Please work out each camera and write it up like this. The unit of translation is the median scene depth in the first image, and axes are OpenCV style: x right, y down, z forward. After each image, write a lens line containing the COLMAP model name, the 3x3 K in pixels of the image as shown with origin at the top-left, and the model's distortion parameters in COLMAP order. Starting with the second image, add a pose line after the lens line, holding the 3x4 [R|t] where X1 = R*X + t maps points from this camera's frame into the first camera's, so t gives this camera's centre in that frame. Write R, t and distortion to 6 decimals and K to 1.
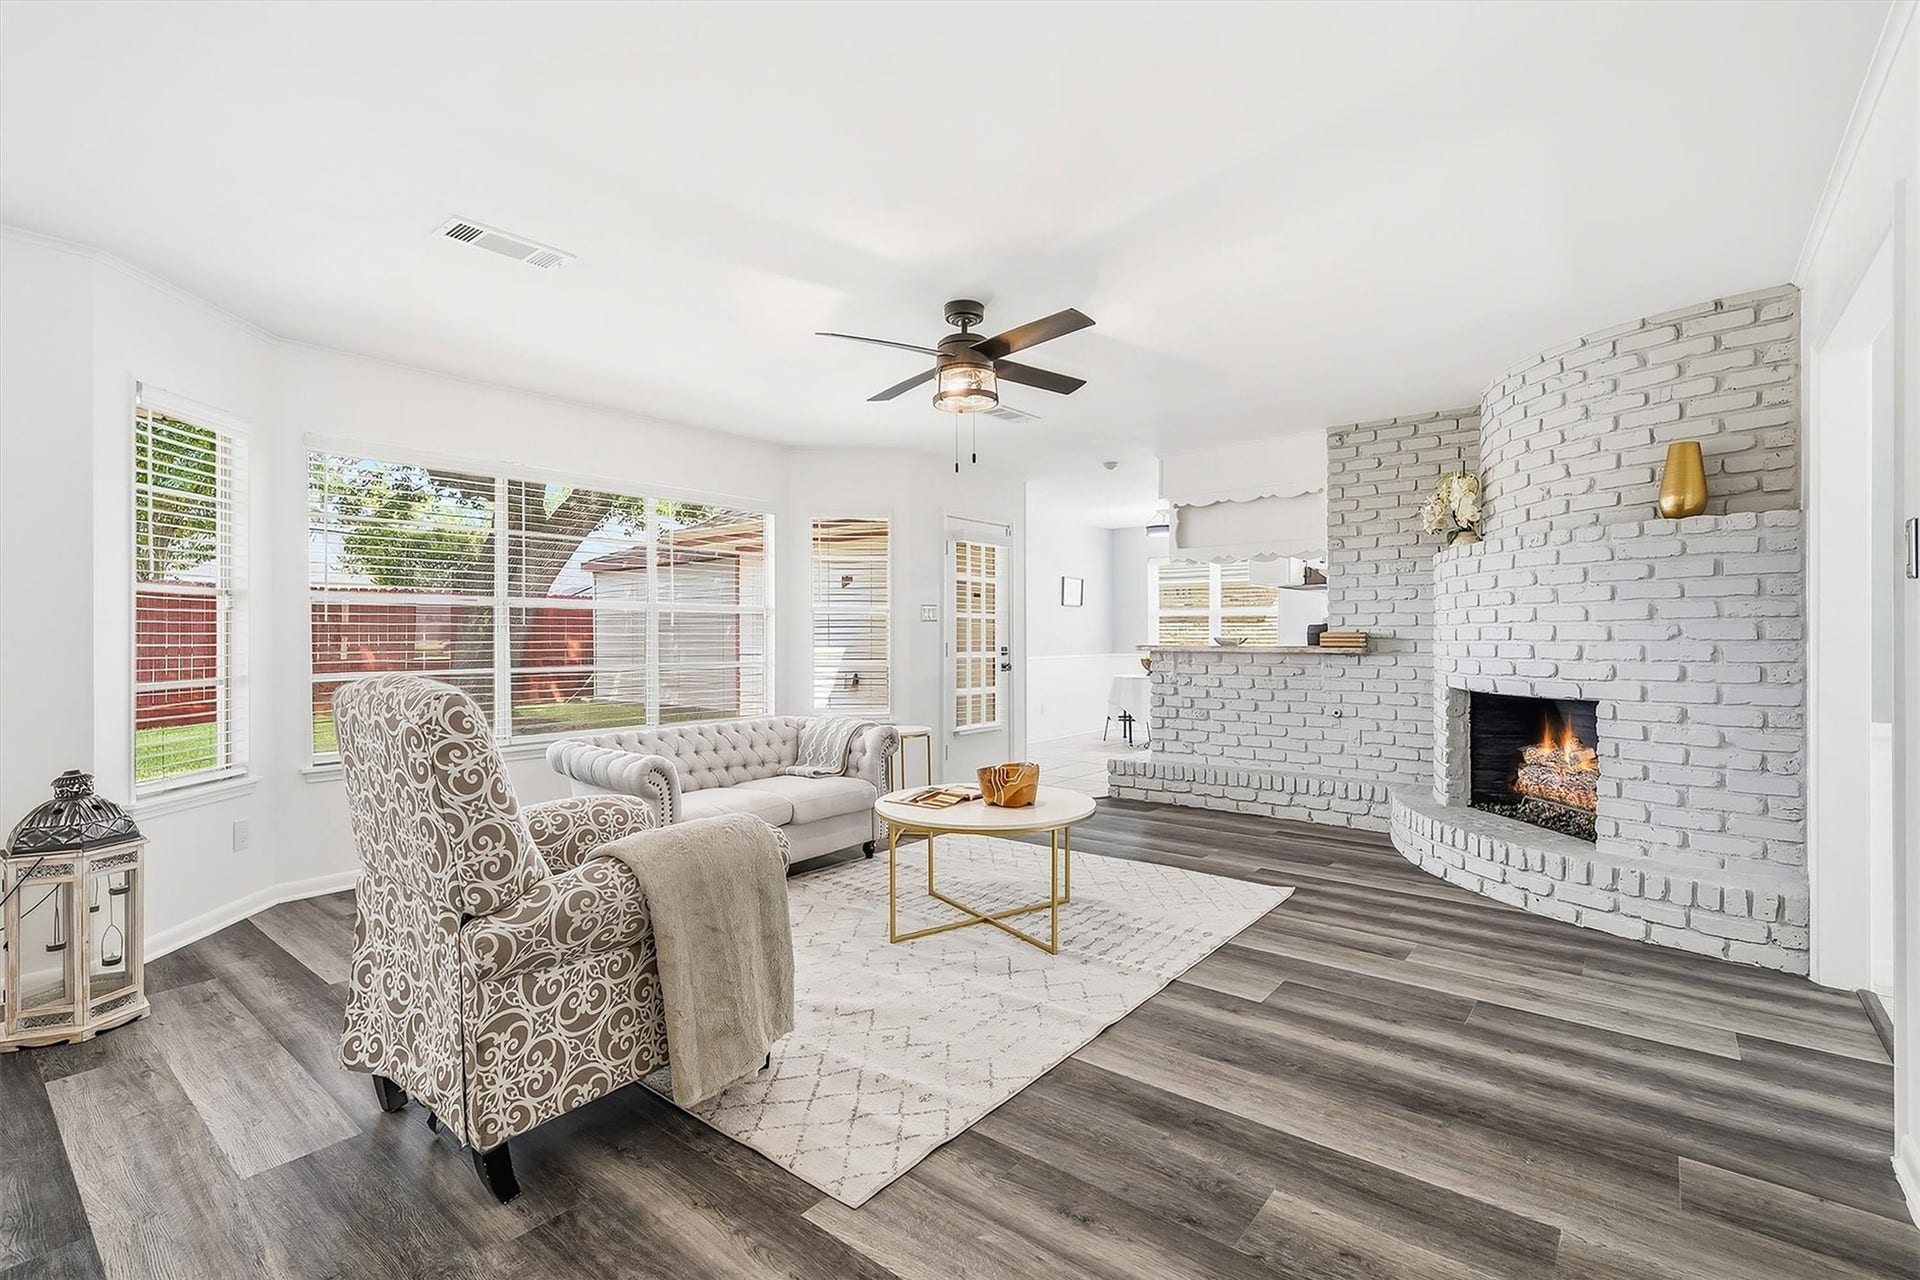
lens RADIAL K [[858.6, 0, 955.2], [0, 858.6, 626.5], [0, 0, 1]] dist [-0.000918, 0.000494]
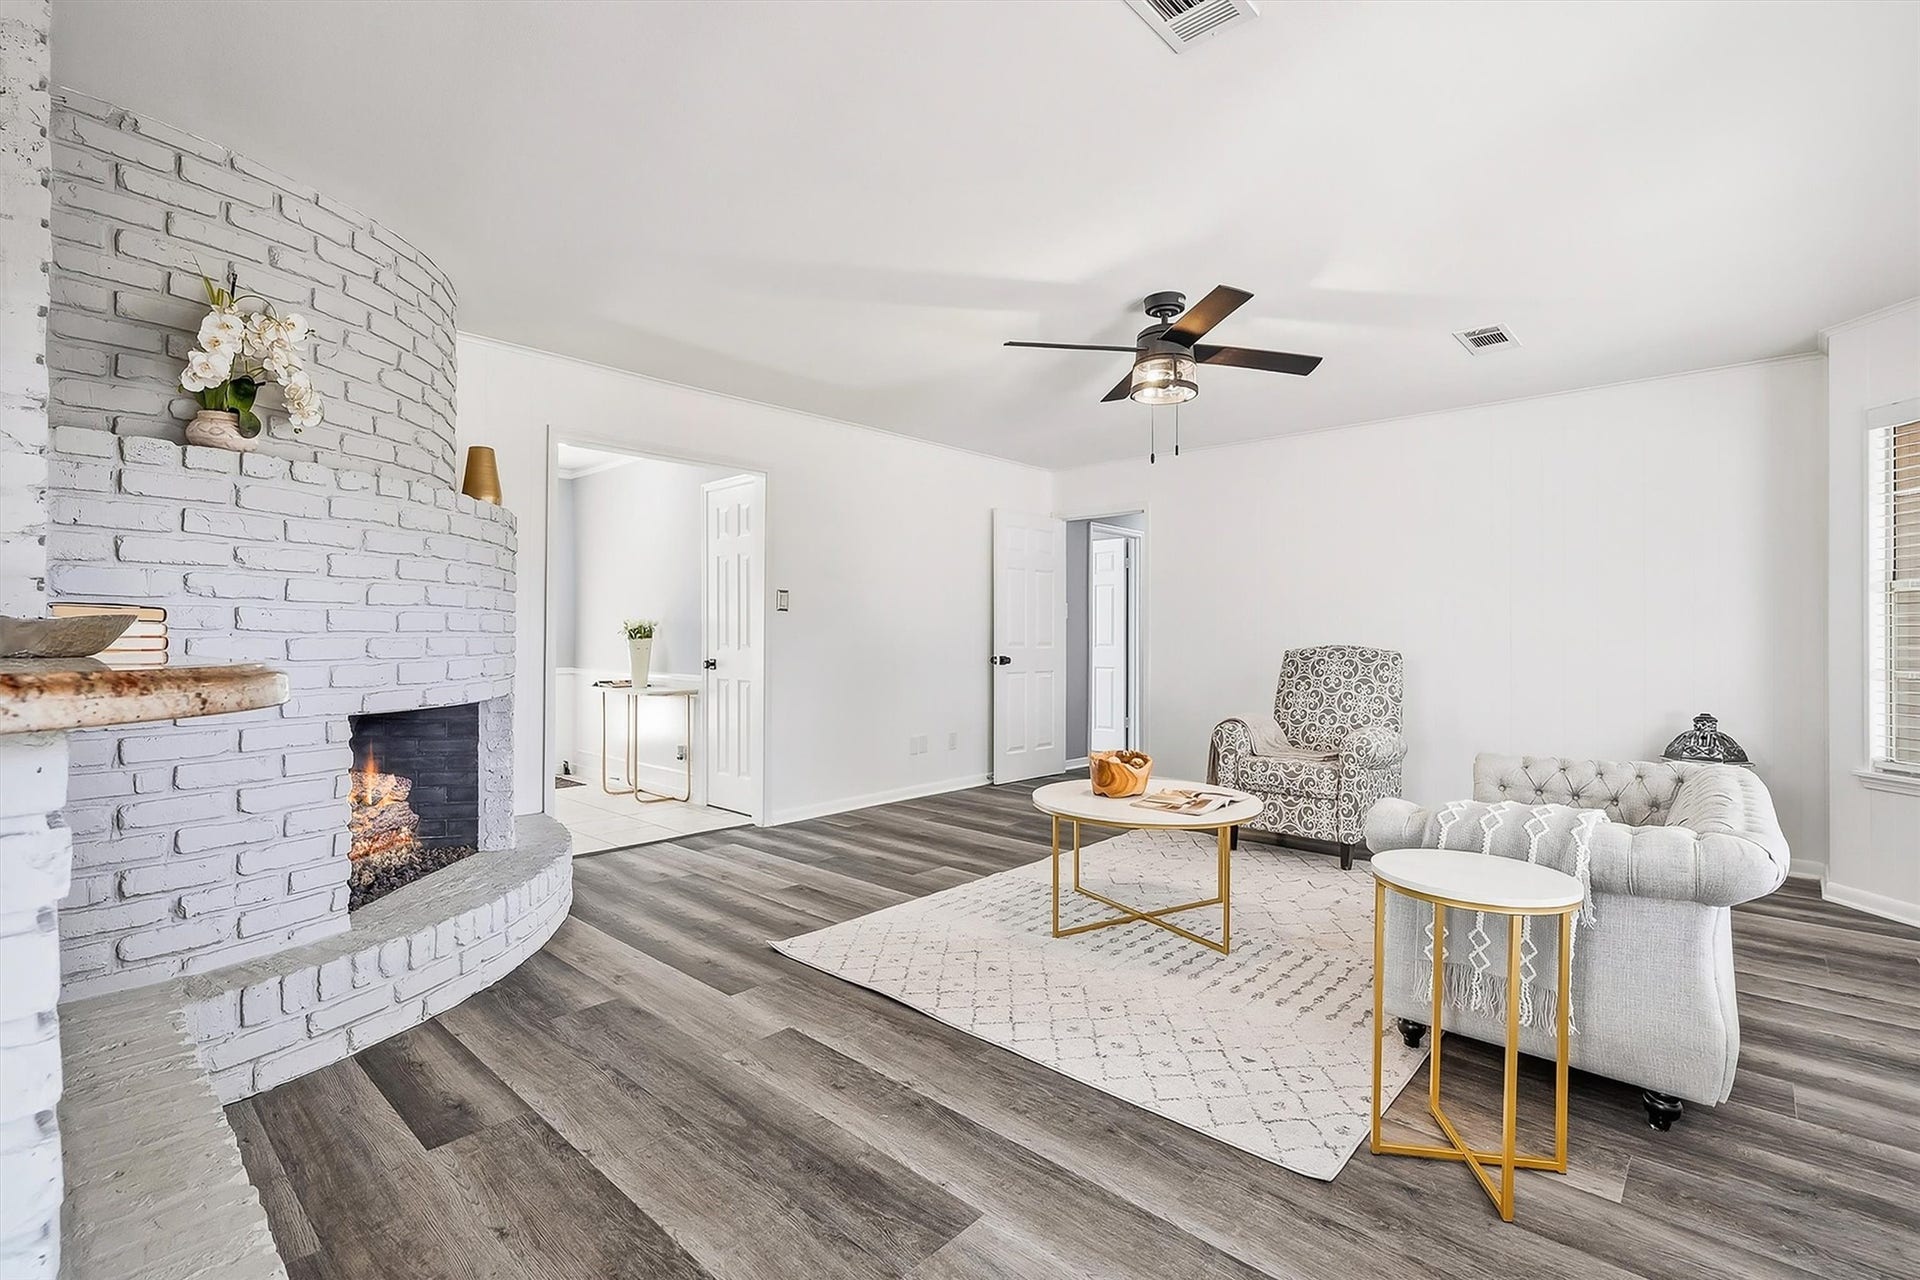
lens RADIAL K [[858.6, 0, 957.1], [0, 858.6, 655.0], [0, 0, 1]] dist [-0.000918, 0.000494]
pose [[-0.998289, -0.003629, 0.058365, 0.149835], [-0.003196, 0.999967, 0.007521, 0.026515], [-0.058390, 0.007322, -0.998267, 1.553145]]
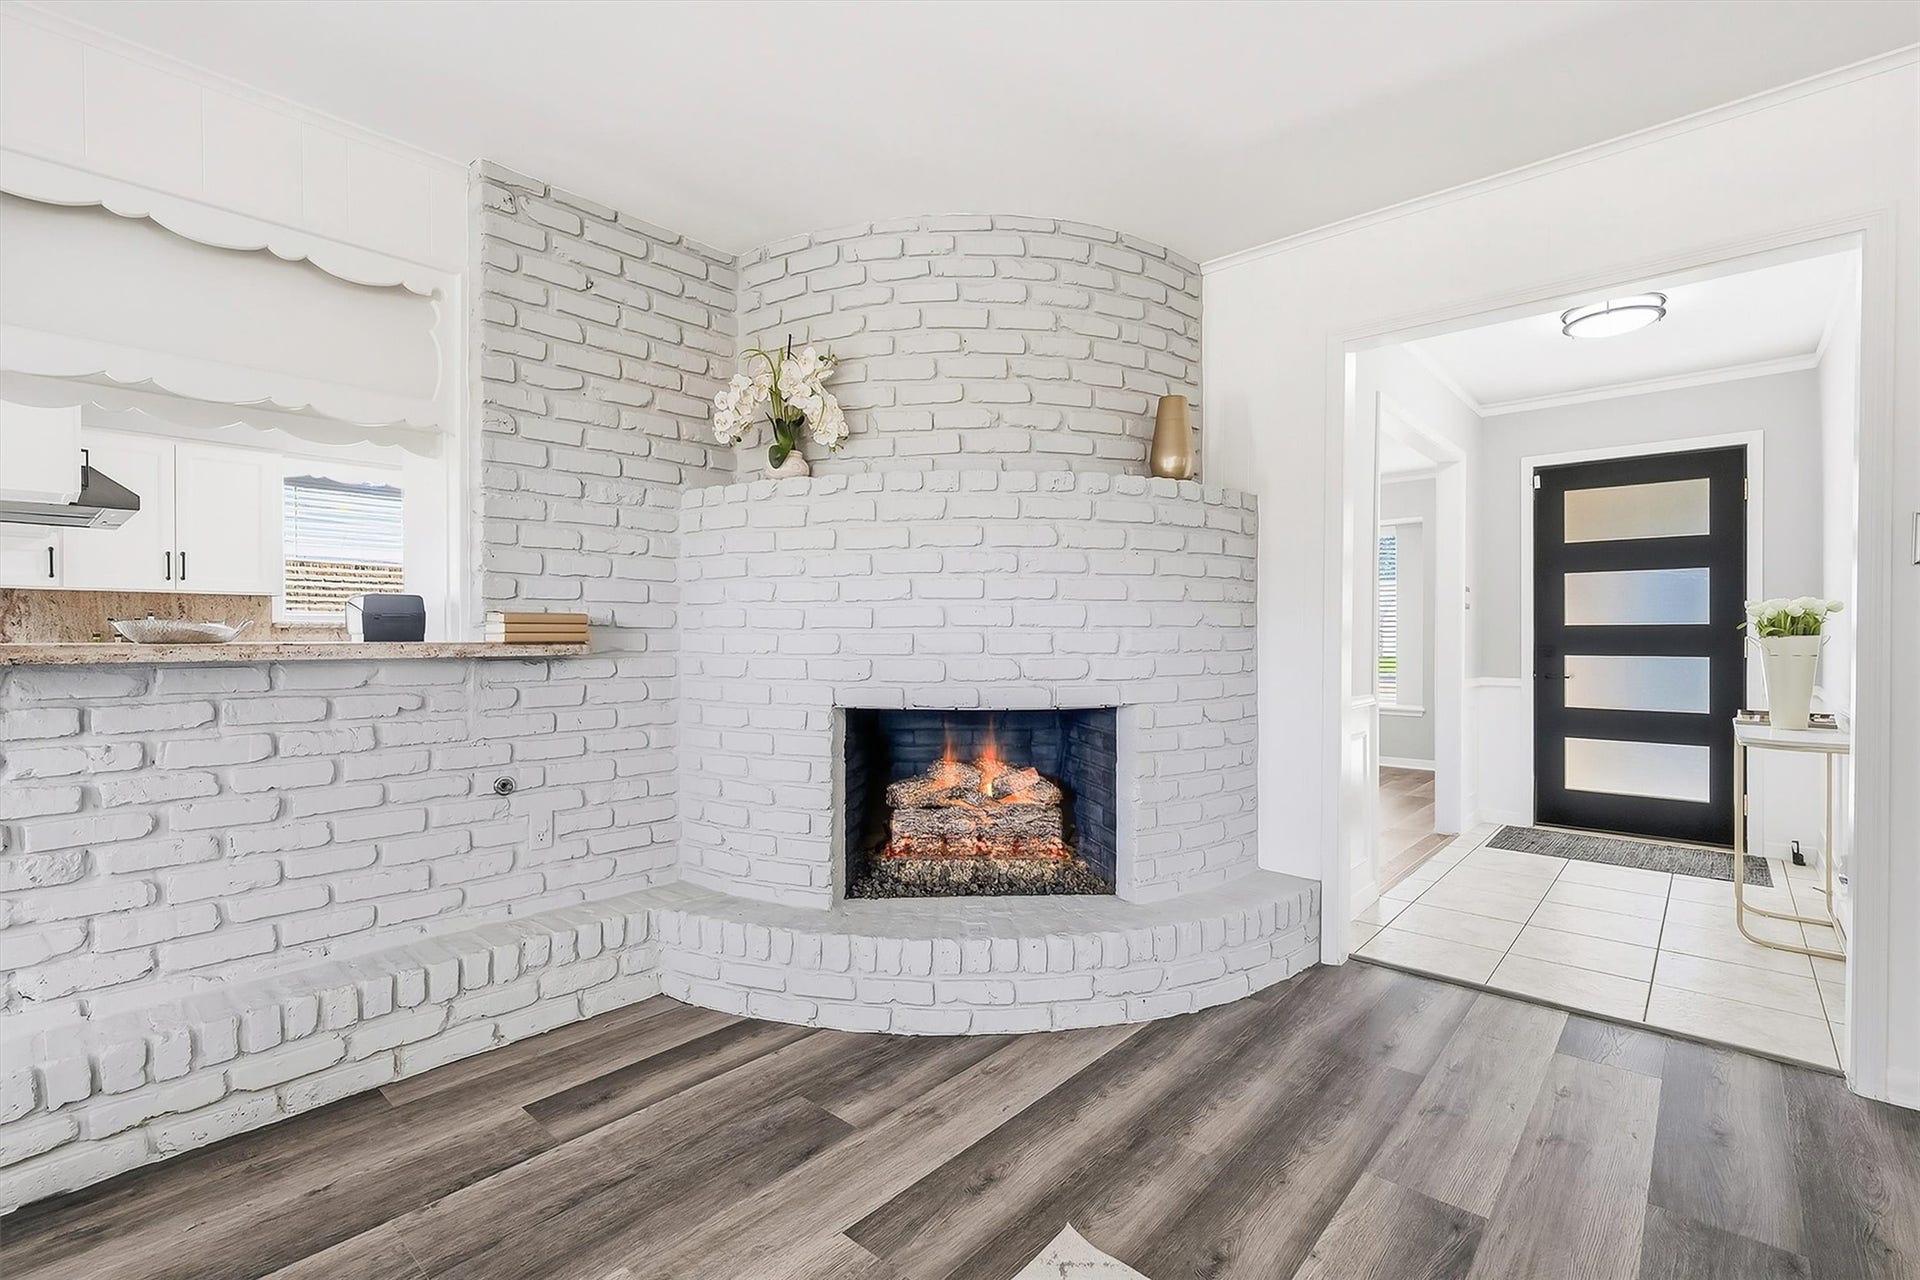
lens RADIAL K [[858.6, 0, 952.3], [0, 858.6, 639.7], [0, 0, 1]] dist [-0.000918, 0.000494]
pose [[0.044153, -0.003786, 0.999018, -0.011030], [-0.006498, 0.999971, 0.004076, 0.022401], [-0.999004, -0.006672, 0.044127, 0.902375]]
